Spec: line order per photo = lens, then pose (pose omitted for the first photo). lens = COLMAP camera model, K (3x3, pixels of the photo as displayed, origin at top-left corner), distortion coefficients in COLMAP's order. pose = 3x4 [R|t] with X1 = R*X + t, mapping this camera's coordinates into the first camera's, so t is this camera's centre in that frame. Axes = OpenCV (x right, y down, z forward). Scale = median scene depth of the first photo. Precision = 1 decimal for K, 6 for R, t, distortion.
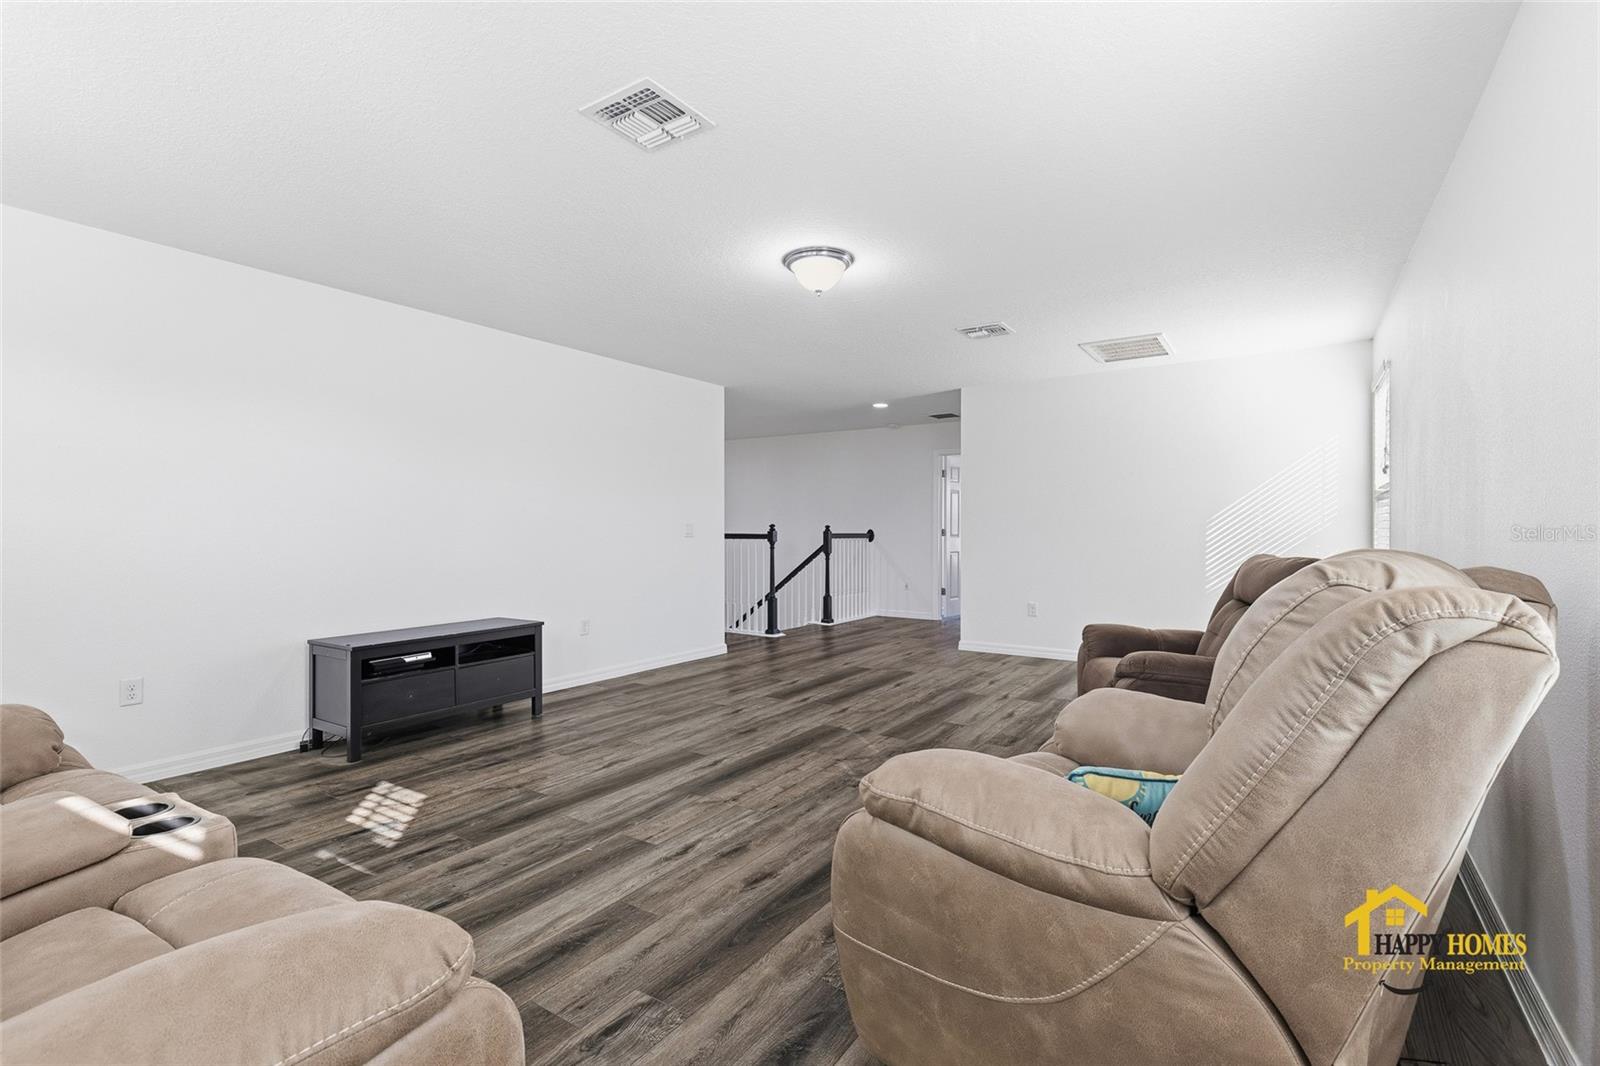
lens RADIAL K [[729.8, 0, 799.4], [0, 729.8, 531.2], [0, 0, 1]] dist [0.011205, -0.000643]
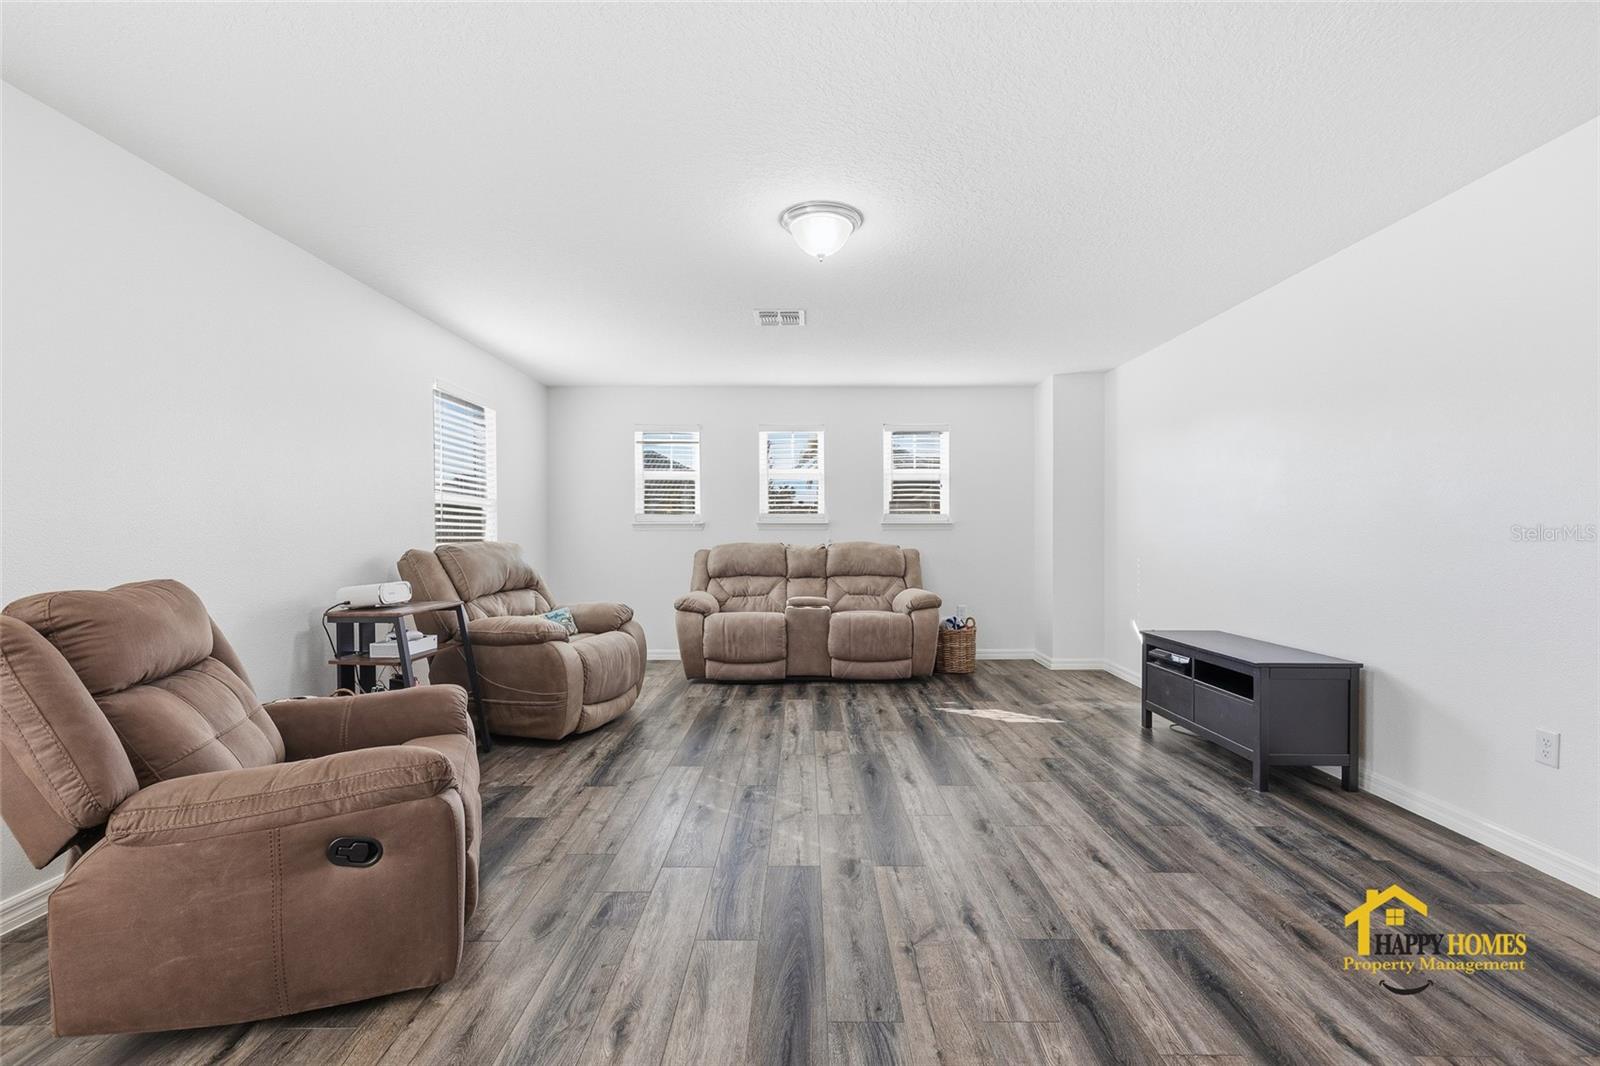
lens RADIAL K [[729.8, 0, 800.6], [0, 729.8, 534.5], [0, 0, 1]] dist [0.011205, -0.000643]
pose [[-0.833725, 0.003172, -0.552170, 0.575867], [0.001768, 0.999994, 0.003074, -0.004418], [0.552177, 0.001586, -0.833726, 1.876722]]
